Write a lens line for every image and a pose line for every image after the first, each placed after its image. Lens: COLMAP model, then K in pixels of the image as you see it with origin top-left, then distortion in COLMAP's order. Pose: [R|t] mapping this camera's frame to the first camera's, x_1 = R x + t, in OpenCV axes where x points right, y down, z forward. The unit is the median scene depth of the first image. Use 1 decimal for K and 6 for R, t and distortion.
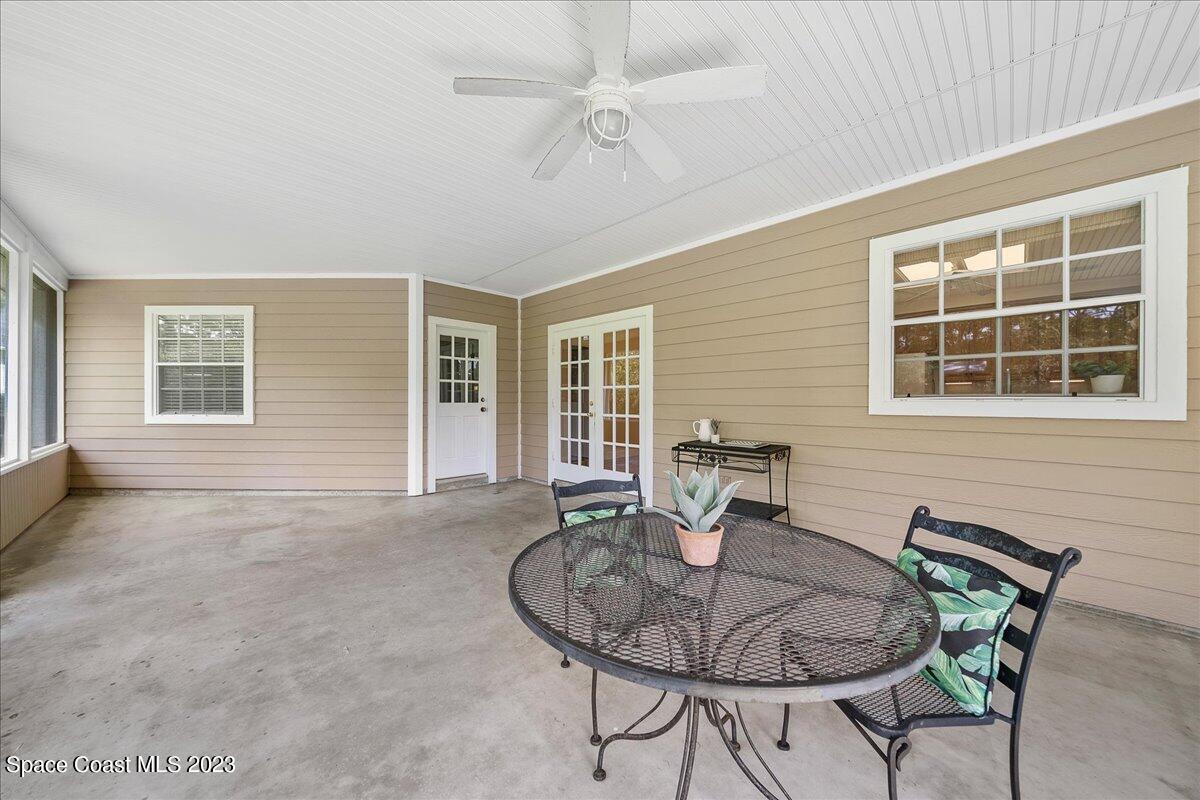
lens RADIAL K [[417.5, 0, 592.9], [0, 417.5, 401.2], [0, 0, 1]] dist [-0.001136, -0.000336]
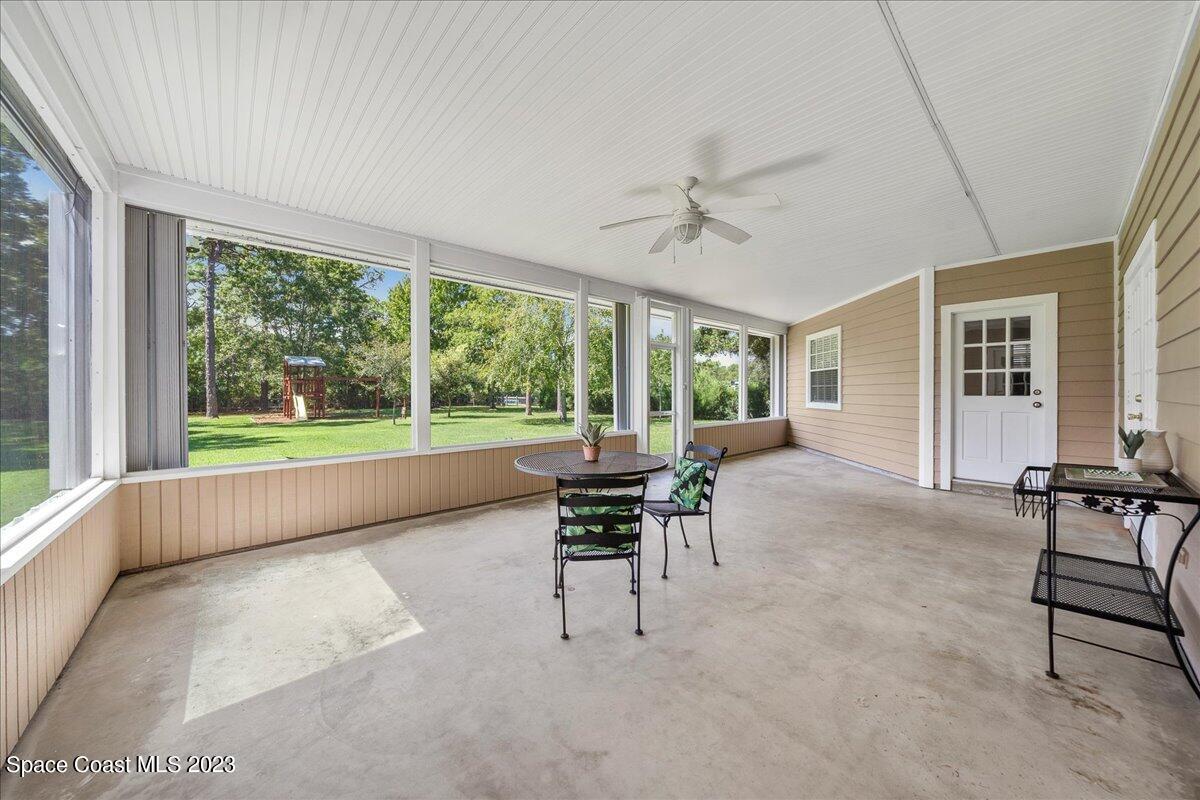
lens RADIAL K [[417.5, 0, 590.5], [0, 417.5, 397.2], [0, 0, 1]] dist [-0.001136, -0.000336]
pose [[-0.047533, 0.009109, -0.998828, 0.696649], [0.003022, 0.999955, 0.008976, -0.004780], [0.998865, -0.002592, -0.047558, 0.261371]]
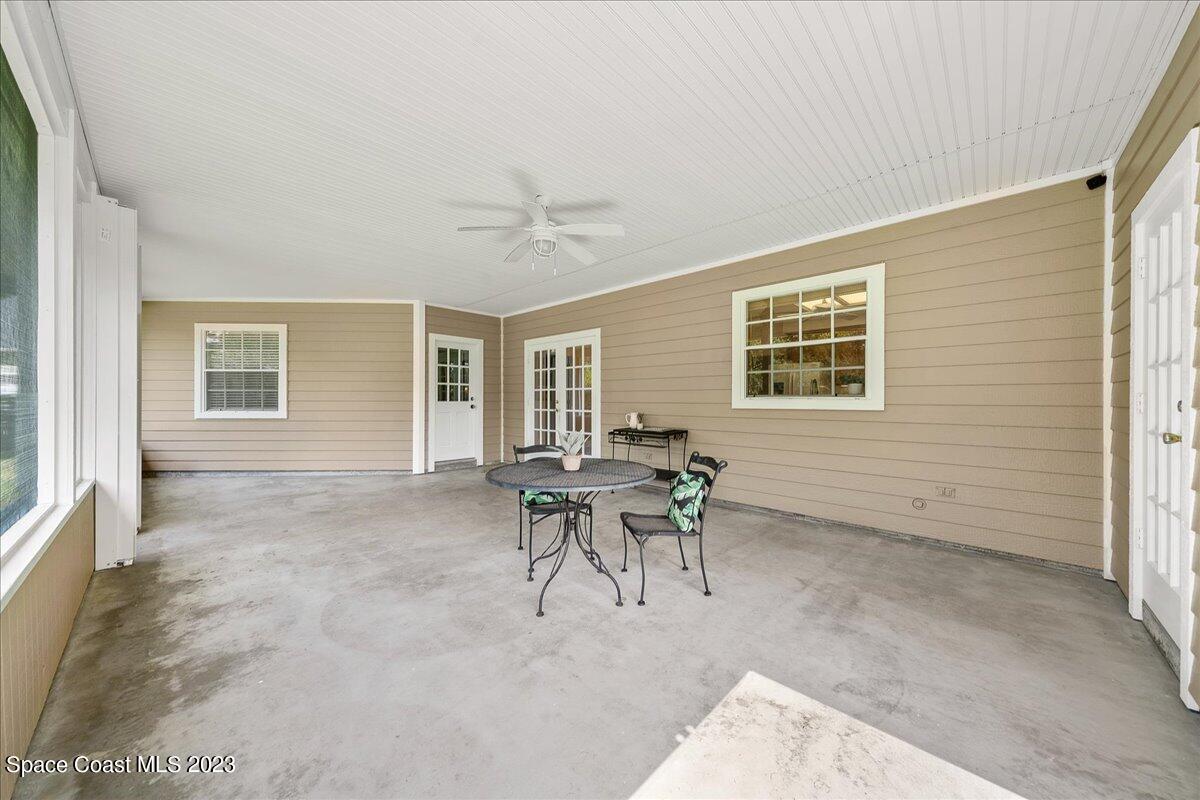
lens RADIAL K [[417.5, 0, 601.7], [0, 417.5, 399.1], [0, 0, 1]] dist [-0.001136, -0.000336]
pose [[0.999001, -0.000614, 0.044678, 0.084686], [0.000773, 0.999993, -0.003541, 0.002442], [-0.044676, 0.003572, 0.998995, -0.332591]]
